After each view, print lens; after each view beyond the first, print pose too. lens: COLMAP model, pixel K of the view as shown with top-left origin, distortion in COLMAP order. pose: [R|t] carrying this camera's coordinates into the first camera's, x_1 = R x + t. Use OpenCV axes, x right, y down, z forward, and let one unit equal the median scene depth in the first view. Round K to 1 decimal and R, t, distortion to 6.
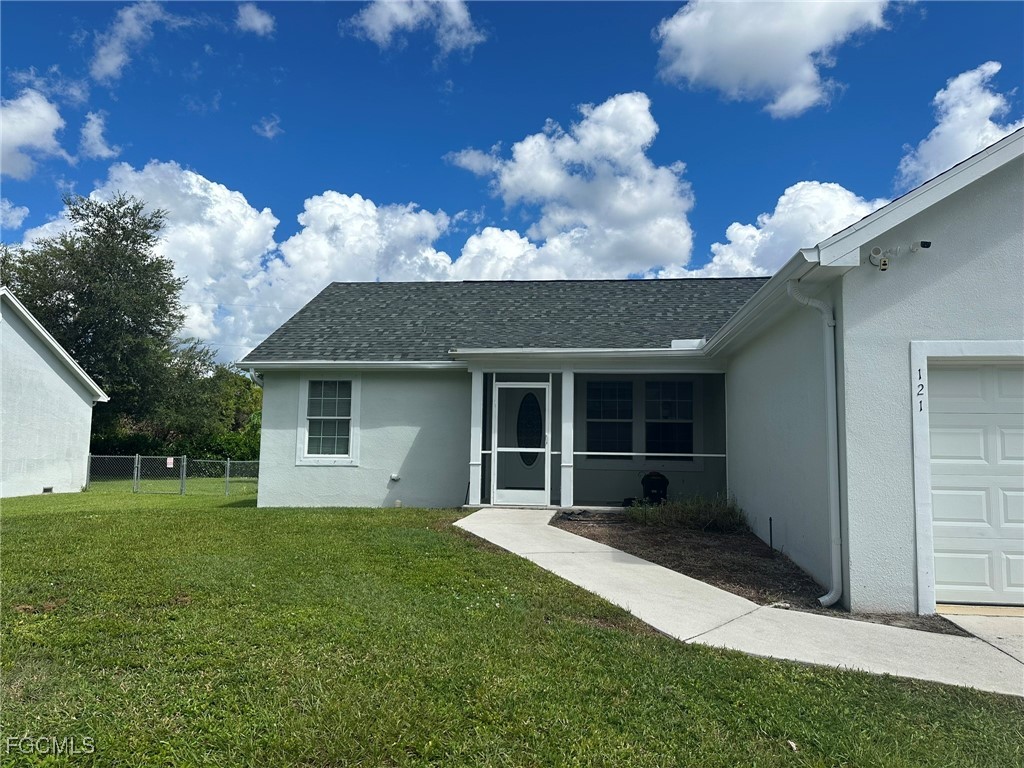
lens RADIAL K [[714.5, 0, 511.2], [0, 714.5, 388.0], [0, 0, 1]] dist [0.073289, -0.097803]
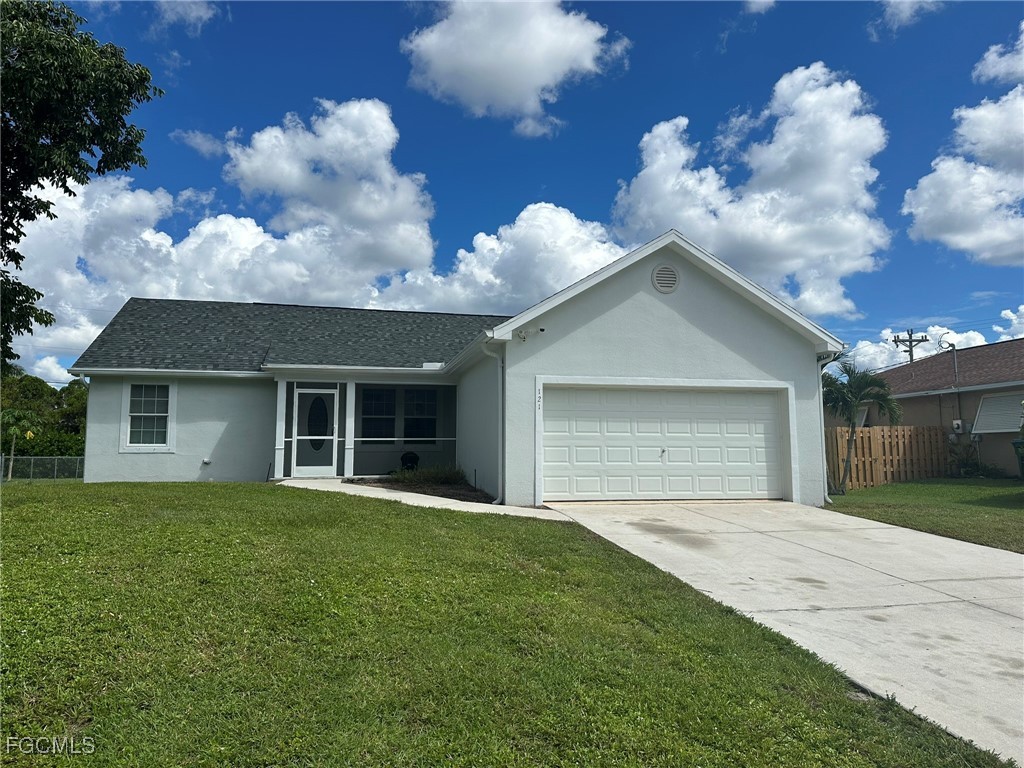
lens RADIAL K [[714.5, 0, 511.2], [0, 714.5, 388.0], [0, 0, 1]] dist [0.073289, -0.097803]
pose [[0.936520, 0.013916, 0.350337, -0.049070], [-0.013884, 0.999900, -0.002603, -0.004723], [-0.350338, -0.002426, 0.936620, -0.181117]]
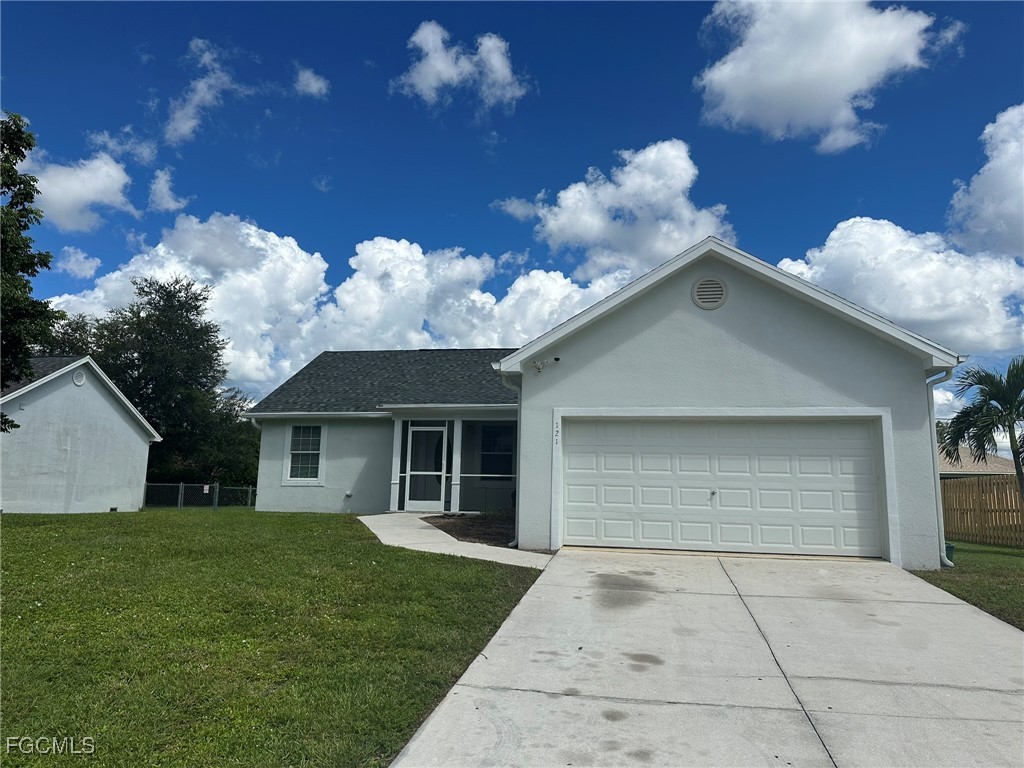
lens RADIAL K [[720.3, 0, 515.0], [0, 720.3, 382.0], [0, 0, 1]] dist [0.069368, -0.102822]
pose [[0.997724, -0.006660, -0.067093, 0.120113], [0.002432, 0.998017, -0.062901, -0.002639], [0.067379, 0.062595, 0.995762, -0.190992]]
